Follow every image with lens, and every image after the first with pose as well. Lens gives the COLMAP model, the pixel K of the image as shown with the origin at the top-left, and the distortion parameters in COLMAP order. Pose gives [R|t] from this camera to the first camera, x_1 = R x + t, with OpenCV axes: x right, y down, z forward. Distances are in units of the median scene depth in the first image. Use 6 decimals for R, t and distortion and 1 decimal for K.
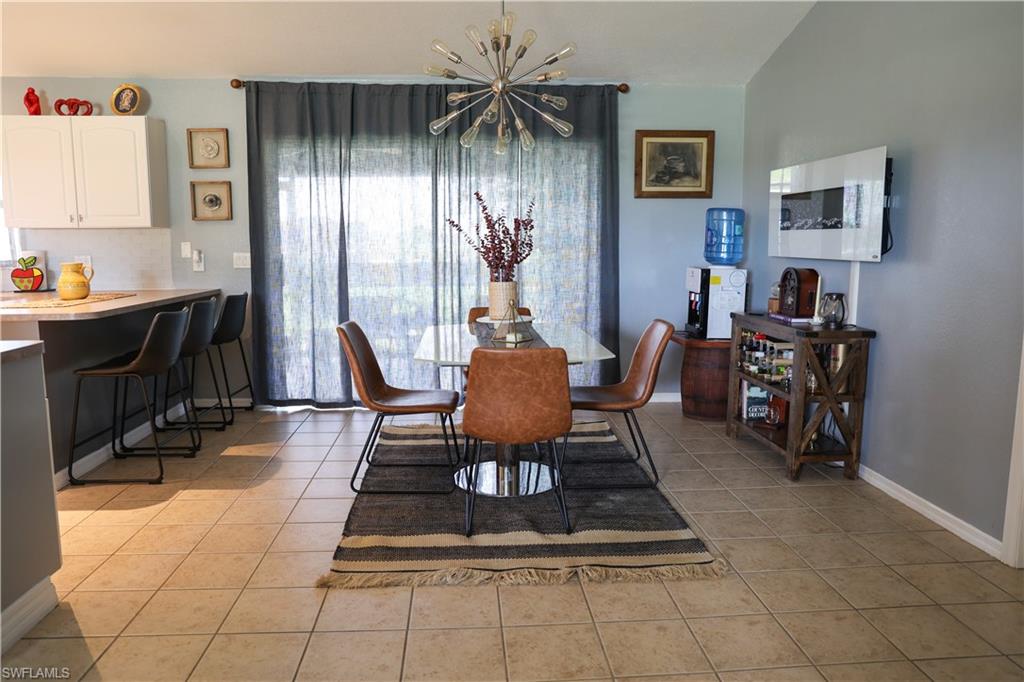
lens RADIAL K [[714.8, 0, 514.1], [0, 714.8, 337.9], [0, 0, 1]] dist [-0.075984, 0.054652]
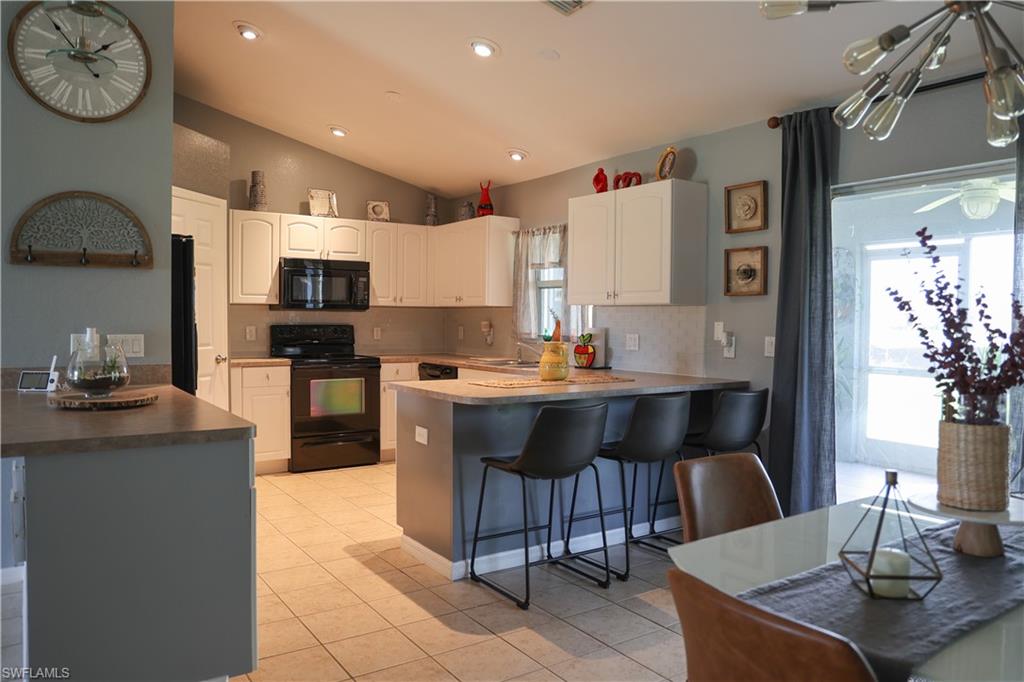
lens RADIAL K [[731.5, 0, 518.6], [0, 731.5, 341.1], [0, 0, 1]] dist [-0.088840, 0.062868]
pose [[0.503782, 0.034241, -0.863152, 0.166689], [-0.123731, 0.991771, -0.032872, -0.059365], [0.854923, 0.123359, 0.503874, 0.390218]]
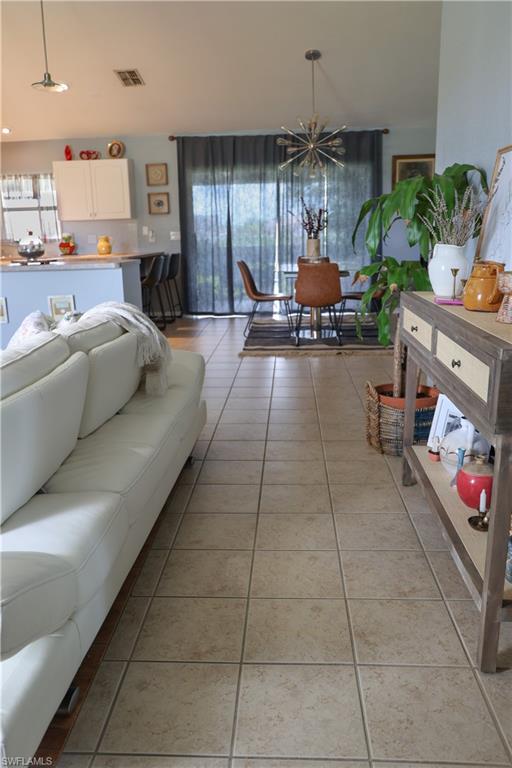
lens RADIAL K [[626.0, 0, 256.0], [0, 626.0, 384.0], [0, 0, 1]] dist [-0.073836, 0.131157]
pose [[0.991444, 0.007006, -0.130345, 0.043762], [0.006694, 0.994516, 0.104369, 0.115051], [0.130361, -0.104349, 0.985960, -0.664727]]
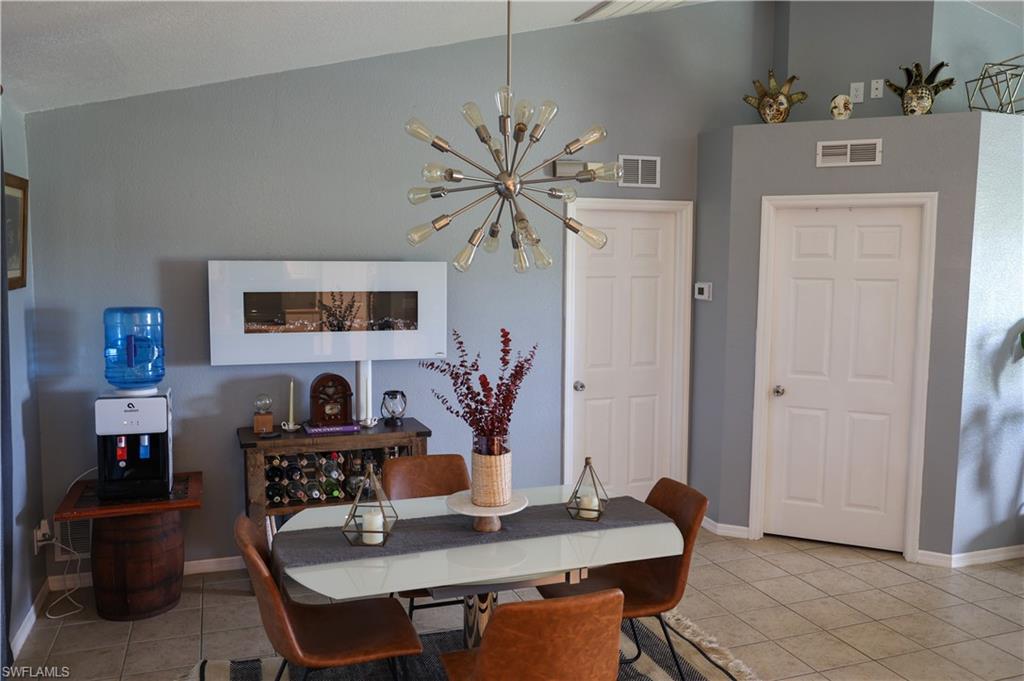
lens RADIAL K [[834.6, 0, 512.0], [0, 834.6, 340.5], [0, 0, 1]] dist [-0.073836, 0.131157]
pose [[-0.266948, -0.093714, 0.959144, -0.591918], [0.124940, 0.983496, 0.130866, -0.211676], [-0.955578, 0.154770, -0.250834, 0.858498]]
